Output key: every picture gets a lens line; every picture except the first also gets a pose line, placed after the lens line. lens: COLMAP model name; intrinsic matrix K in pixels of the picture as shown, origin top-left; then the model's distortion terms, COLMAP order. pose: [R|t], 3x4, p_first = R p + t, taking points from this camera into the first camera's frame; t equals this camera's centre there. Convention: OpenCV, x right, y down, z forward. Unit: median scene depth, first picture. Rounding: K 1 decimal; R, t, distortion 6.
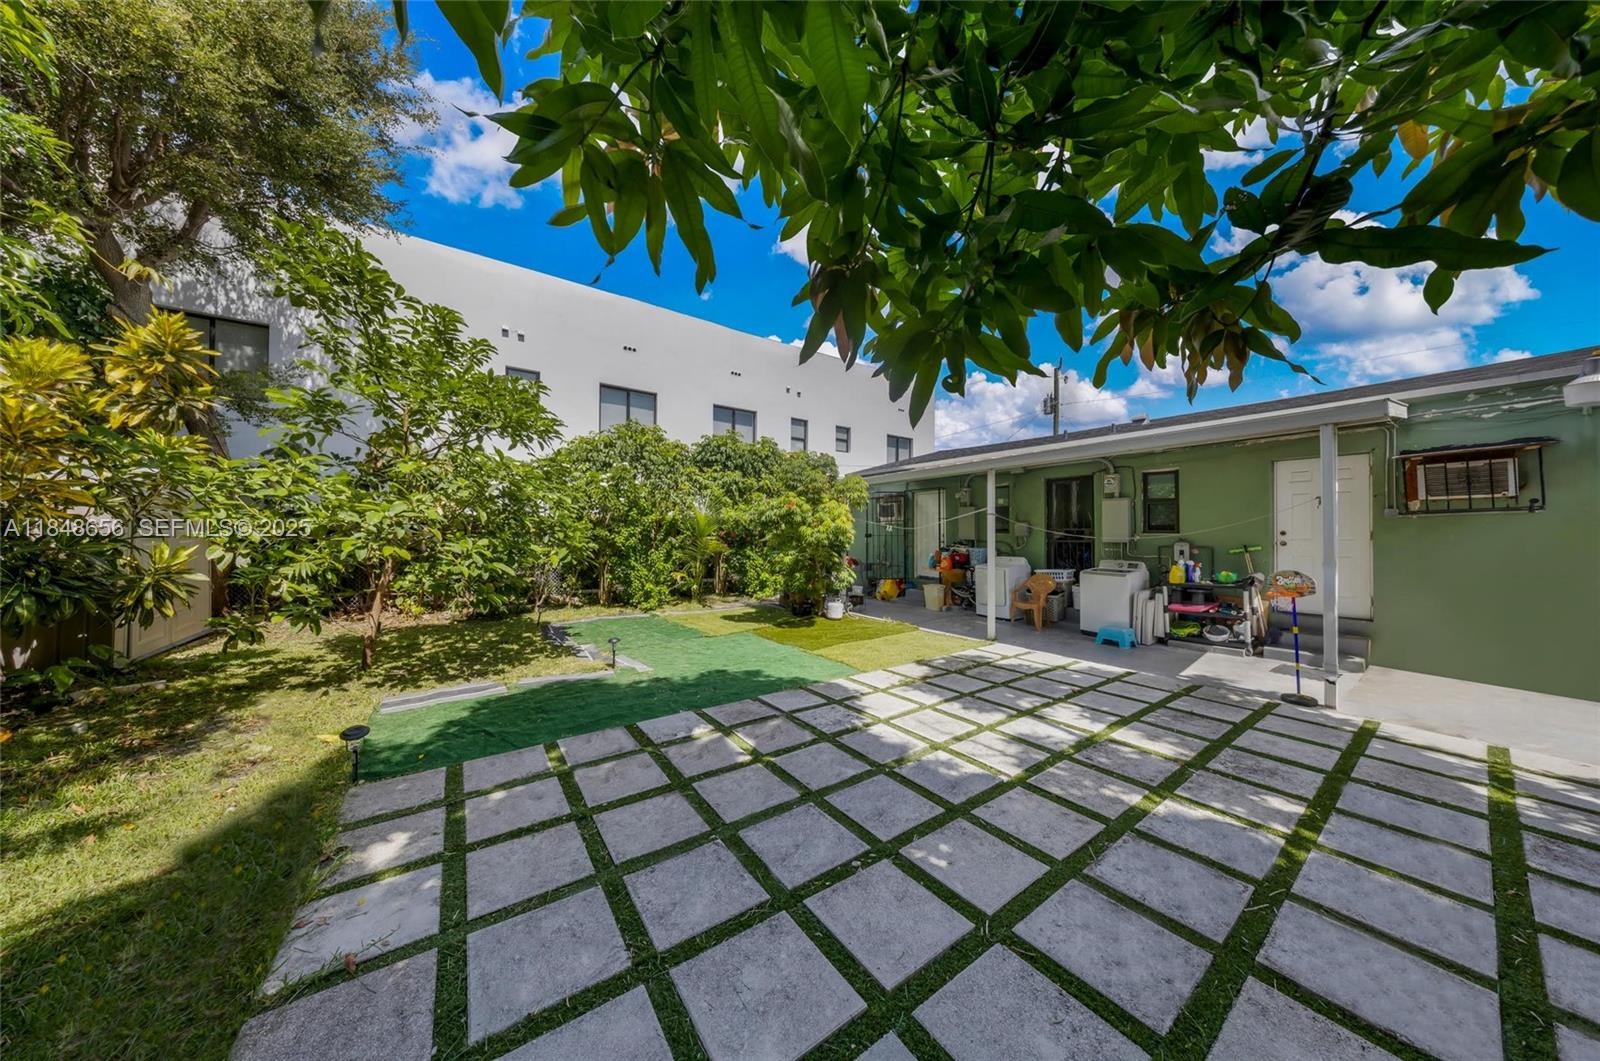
lens RADIAL K [[471.0, 0, 789.8], [0, 471.0, 530.1], [0, 0, 1]] dist [-0.000807, -0.000308]
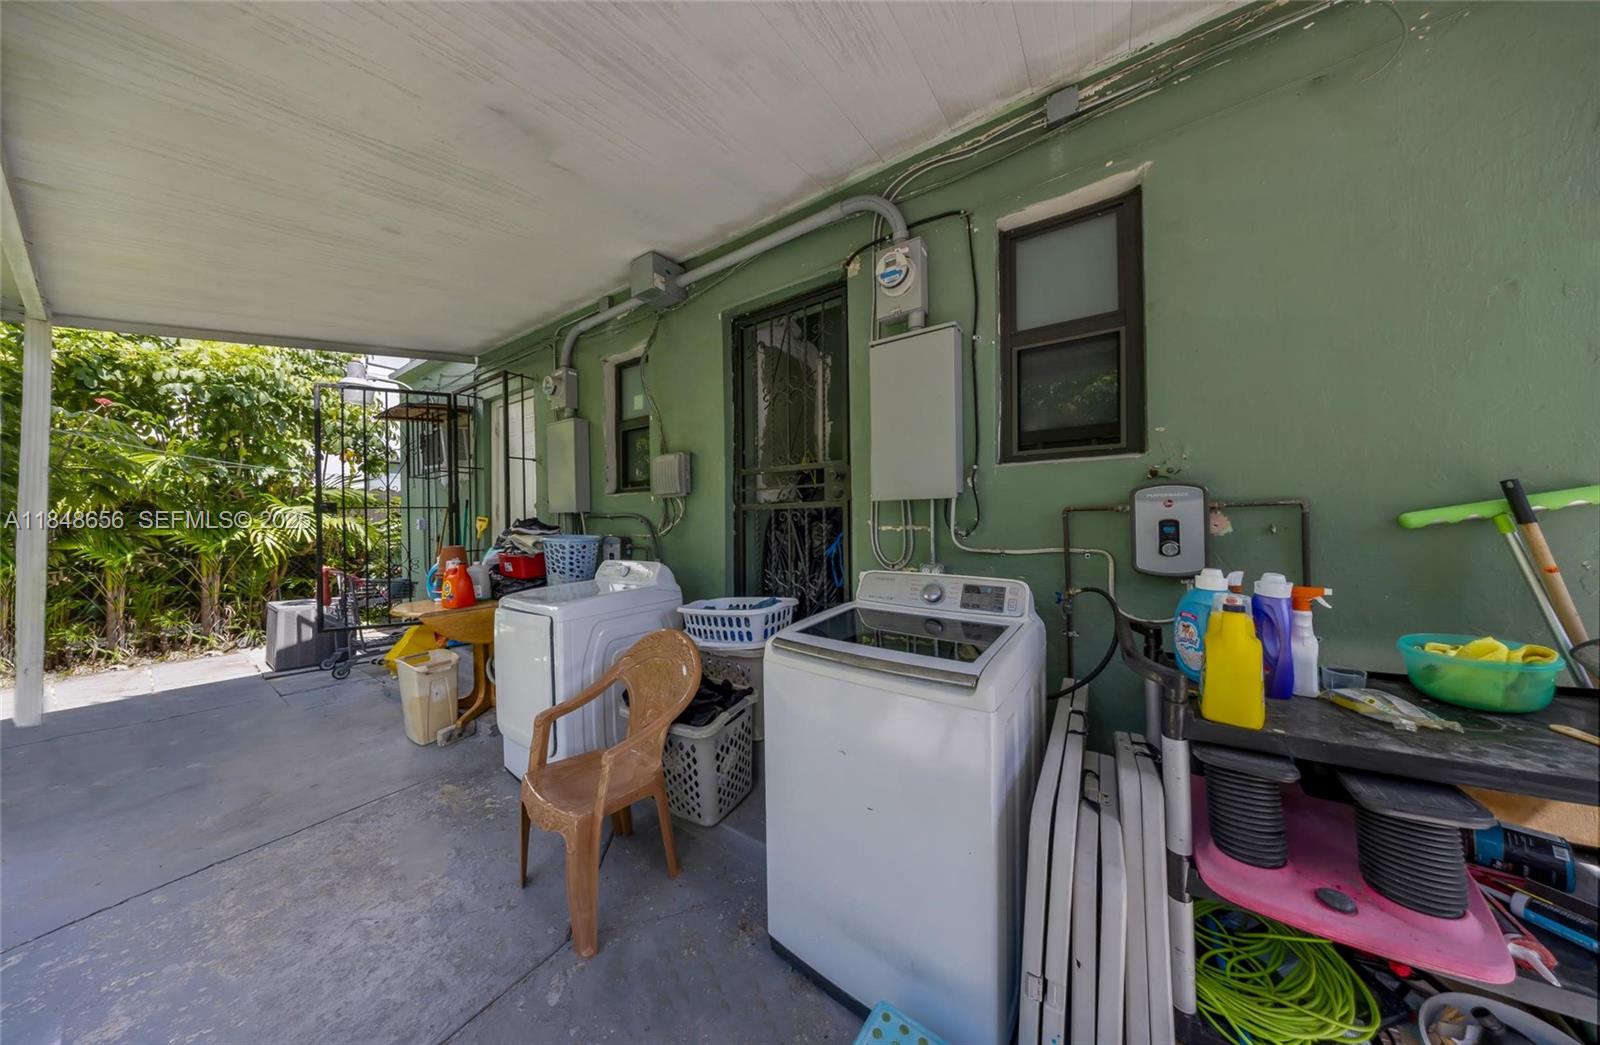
lens RADIAL K [[452.5, 0, 807.1], [0, 452.5, 525.8], [0, 0, 1]] dist [0.000055, 0.000000]
pose [[0.927021, -0.007021, 0.374944, 0.542223], [0.005944, 0.999974, 0.004030, 0.039065], [-0.374963, -0.001507, 0.927039, 0.788354]]
